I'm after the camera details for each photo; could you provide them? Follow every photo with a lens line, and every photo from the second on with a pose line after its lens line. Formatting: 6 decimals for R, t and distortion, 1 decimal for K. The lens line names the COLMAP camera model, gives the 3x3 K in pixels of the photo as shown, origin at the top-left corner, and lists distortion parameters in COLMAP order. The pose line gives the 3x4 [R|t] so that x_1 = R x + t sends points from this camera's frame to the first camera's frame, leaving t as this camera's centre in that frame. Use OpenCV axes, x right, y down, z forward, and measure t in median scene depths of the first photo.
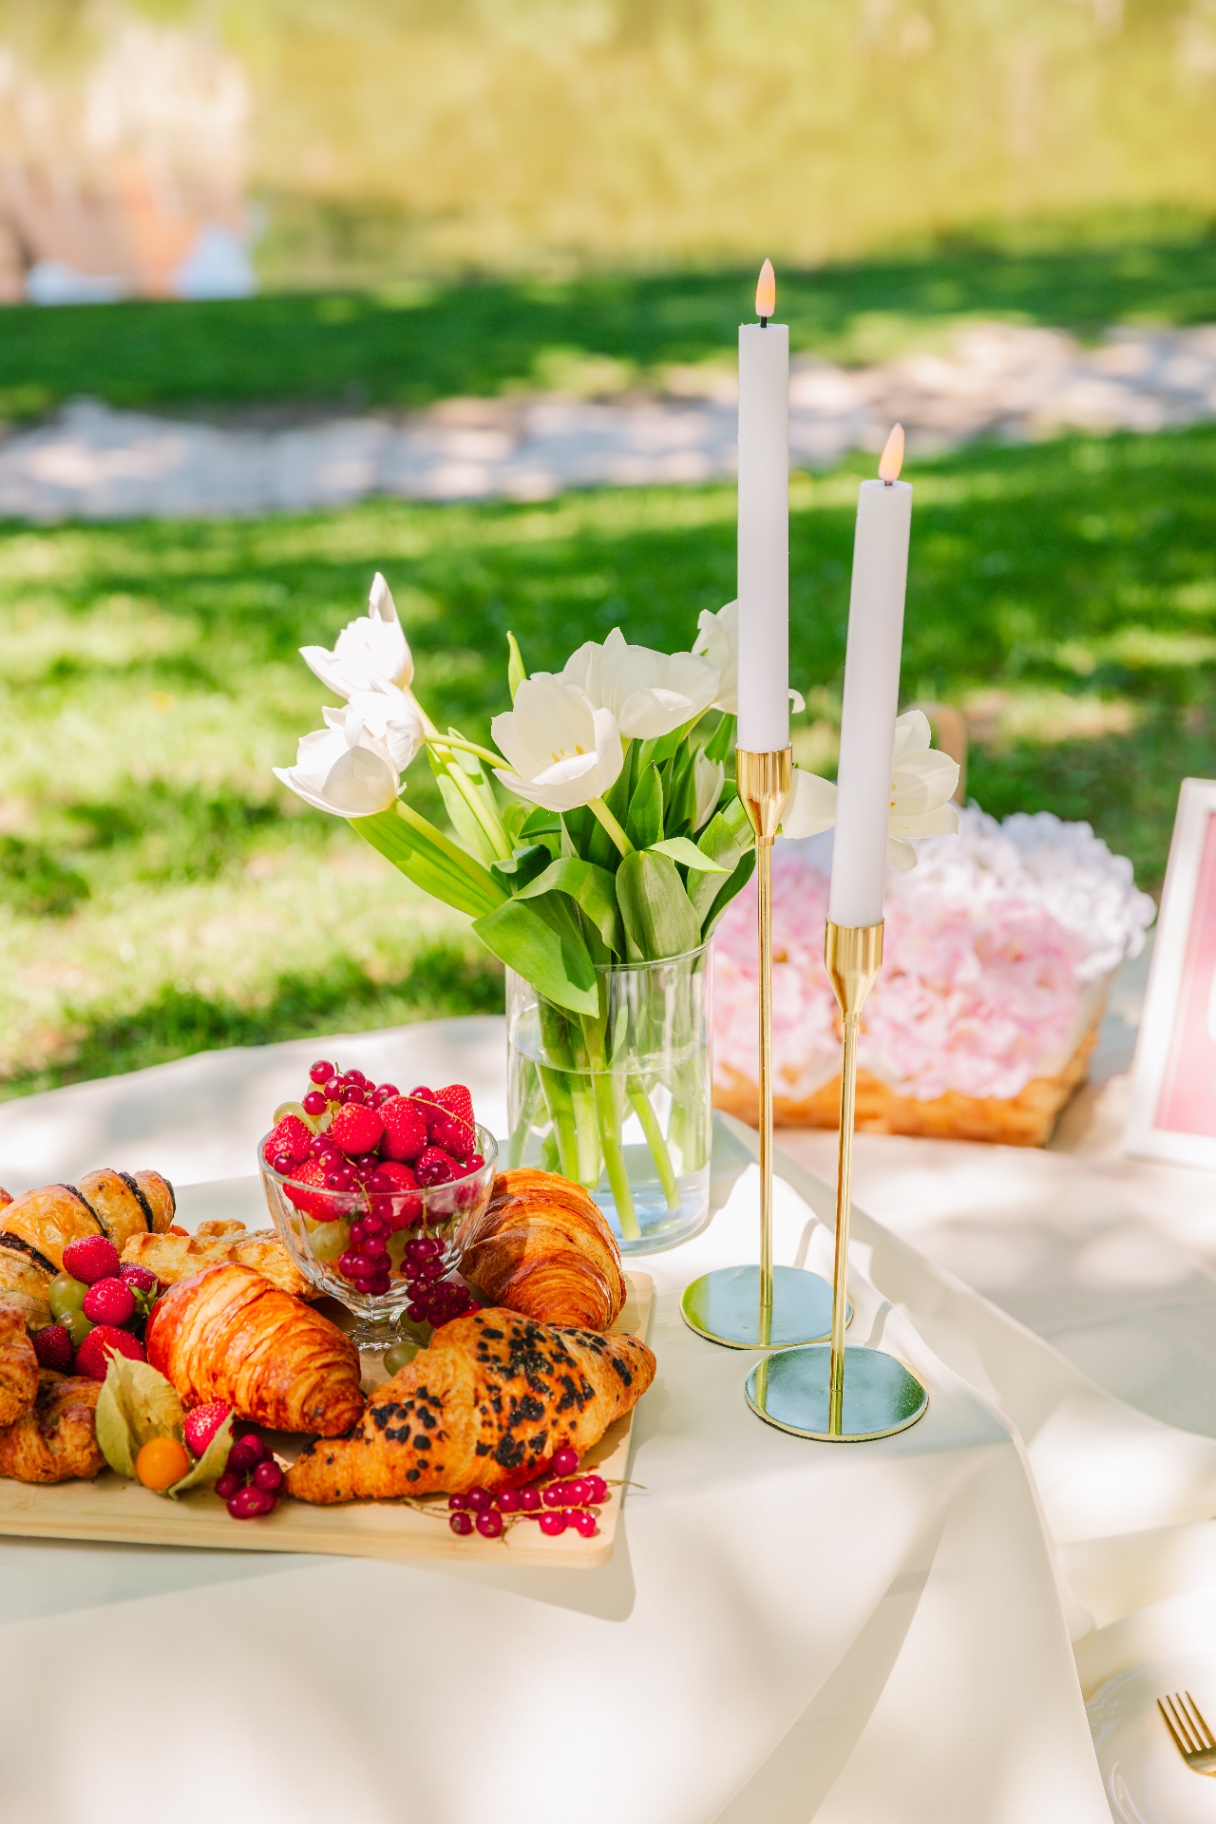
lens RADIAL K [[2765.1, 0, 608.0], [0, 2765.1, 912.0], [0, 0, 1]] dist [0.004498, 0.011120]
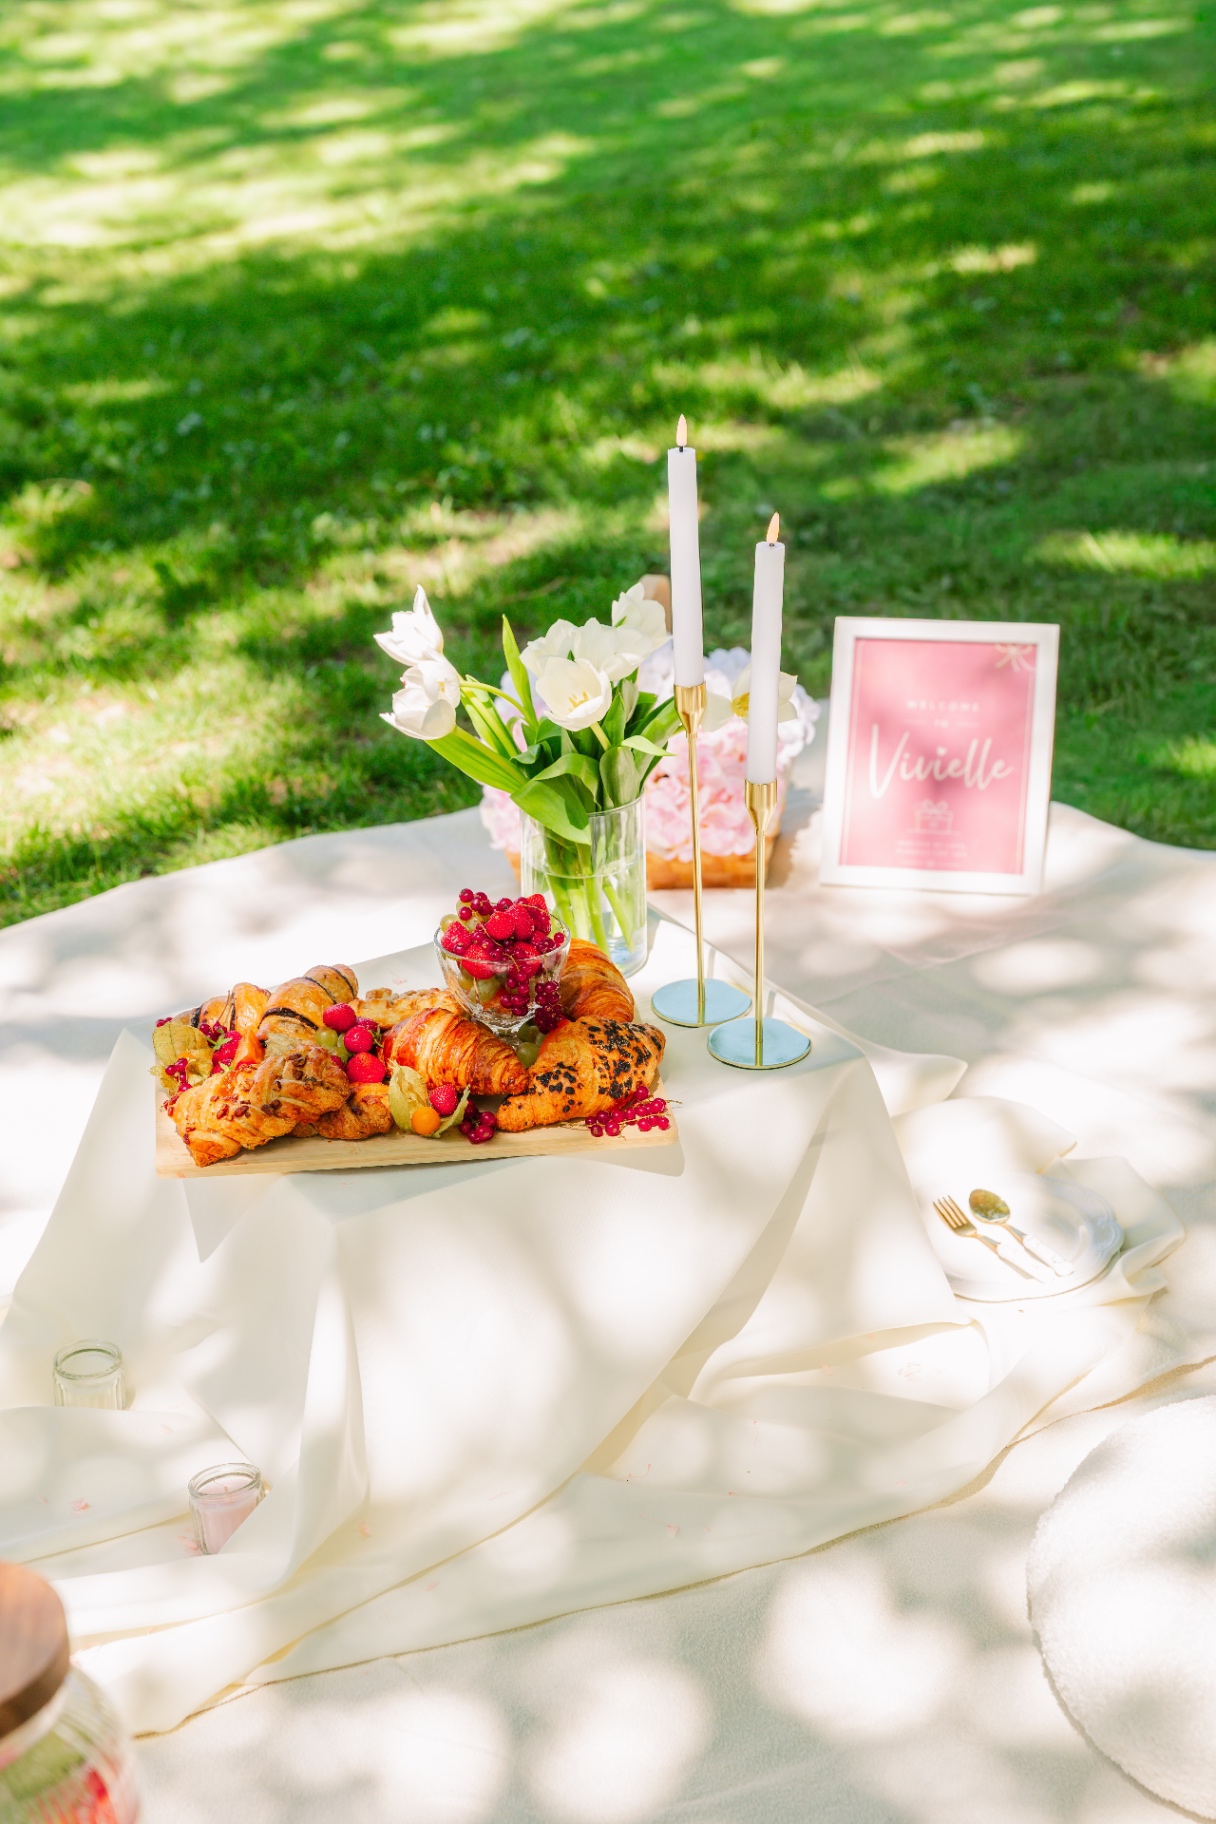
lens RADIAL K [[2885.9, 0, 608.0], [0, 2885.9, 912.0], [0, 0, 1]] dist [0.002417, 0.020846]
pose [[0.978177, -0.109633, 0.176494, -0.357973], [0.092867, 0.990581, 0.100625, -0.112886], [-0.185863, -0.082039, 0.979145, -0.847018]]
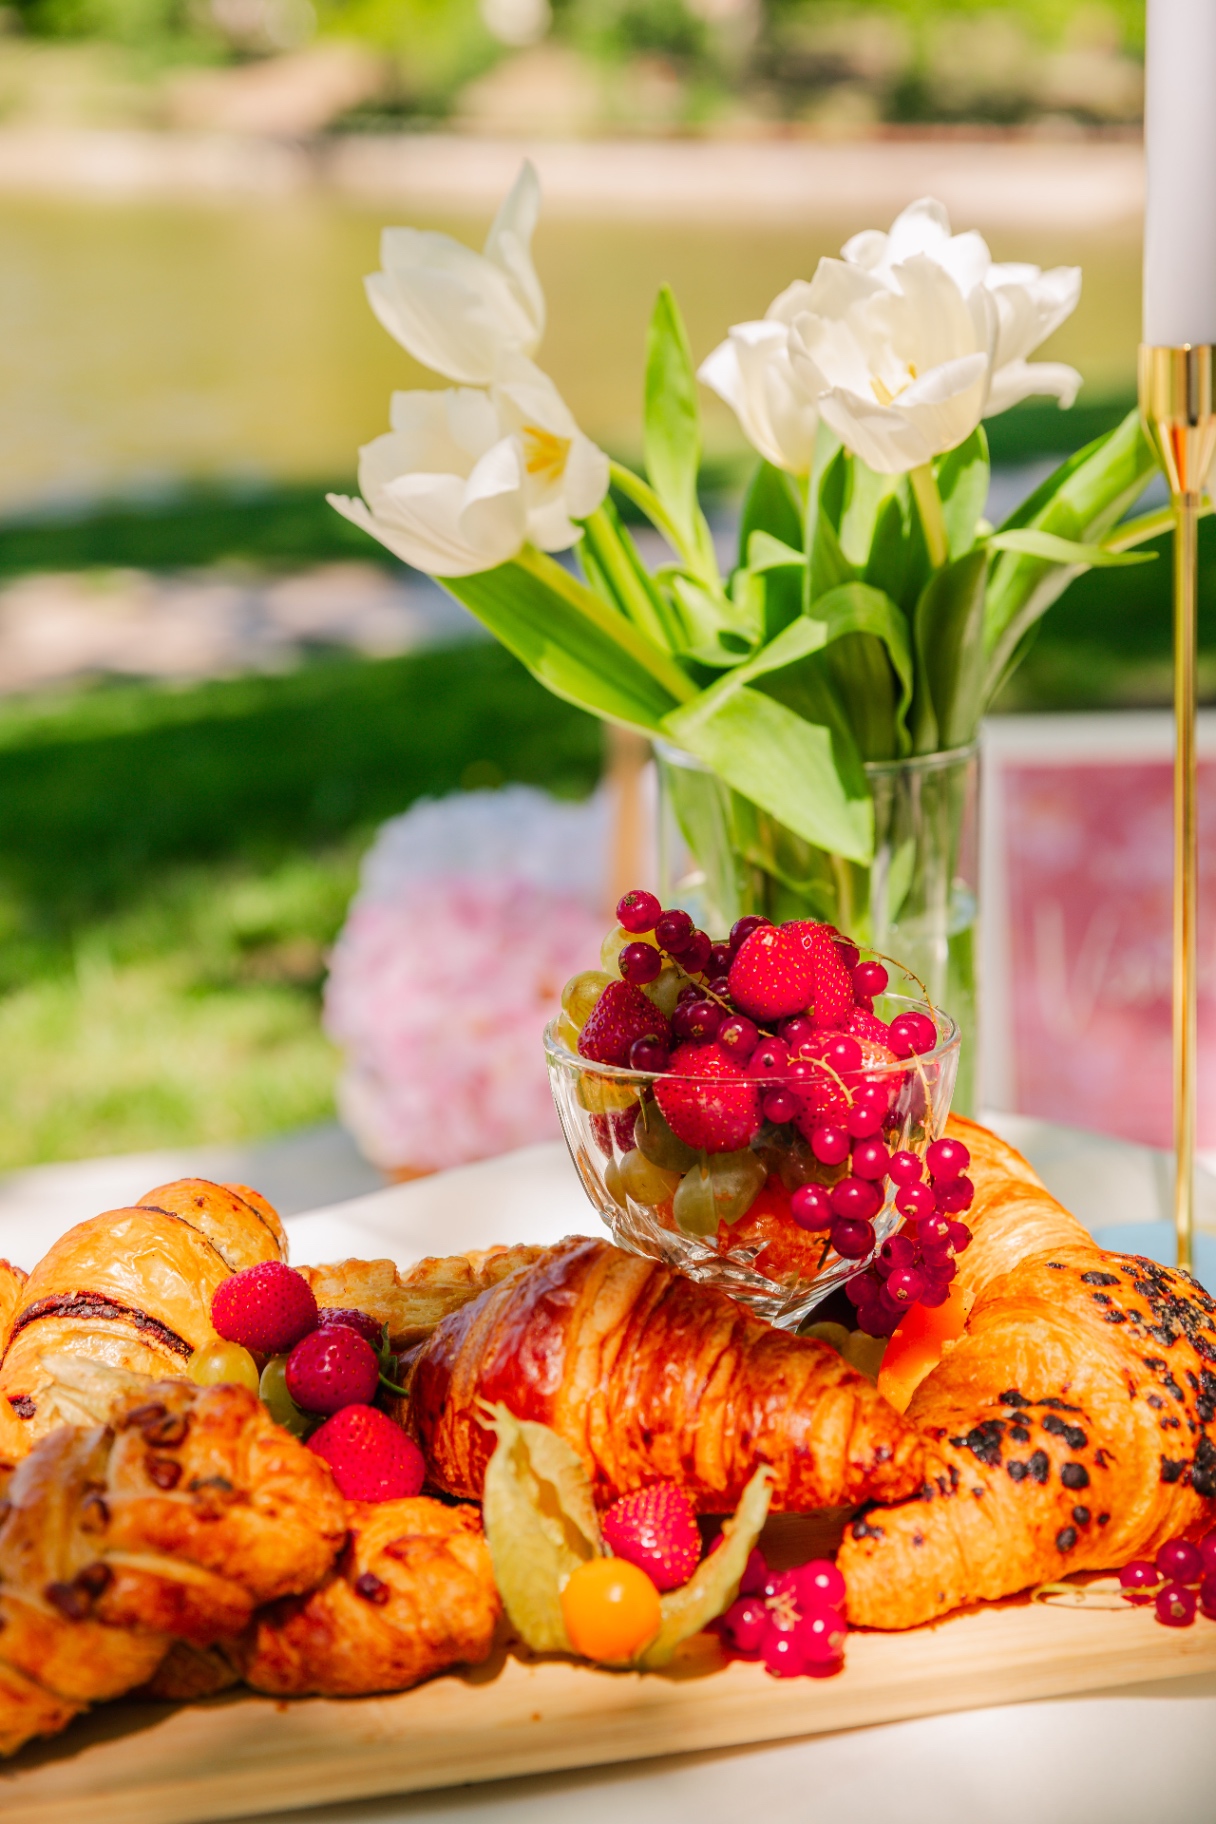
lens RADIAL K [[2885.9, 0, 608.0], [0, 2885.9, 912.0], [0, 0, 1]] dist [0.002417, 0.020846]
pose [[0.941471, -0.106075, 0.319969, -0.319385], [0.138814, 0.986980, -0.081245, 0.111670], [-0.307185, 0.120906, 0.943938, 0.458353]]
